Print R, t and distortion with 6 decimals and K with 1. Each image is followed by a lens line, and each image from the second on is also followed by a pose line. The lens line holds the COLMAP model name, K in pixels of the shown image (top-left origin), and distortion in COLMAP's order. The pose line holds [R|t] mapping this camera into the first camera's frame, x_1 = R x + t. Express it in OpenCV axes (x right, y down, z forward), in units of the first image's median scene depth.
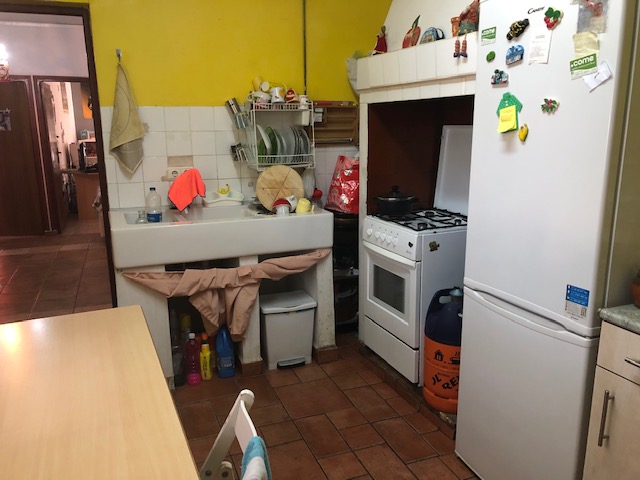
lens RADIAL K [[521.1, 0, 317.1], [0, 521.1, 235.9], [0, 0, 1]] dist [0.004872, -0.008877]
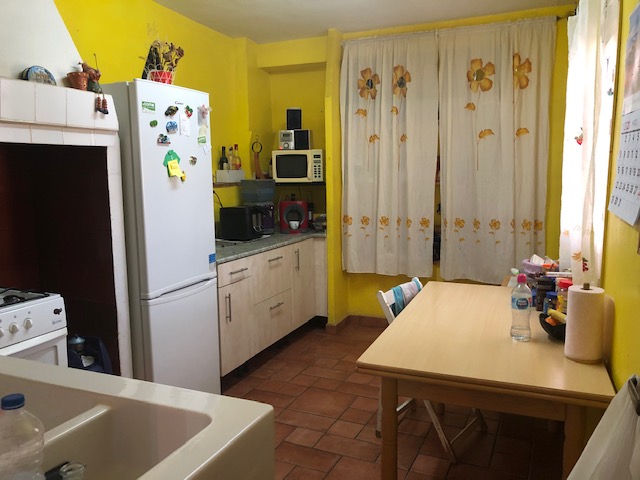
lens RADIAL K [[521.1, 0, 318.5], [0, 521.1, 241.9], [0, 0, 1]] dist [0.004872, -0.008877]
pose [[-0.691073, -0.078903, 0.718466, -1.044728], [0.171910, 0.947555, 0.269418, -0.359310], [-0.702044, 0.309698, -0.641265, 1.763805]]
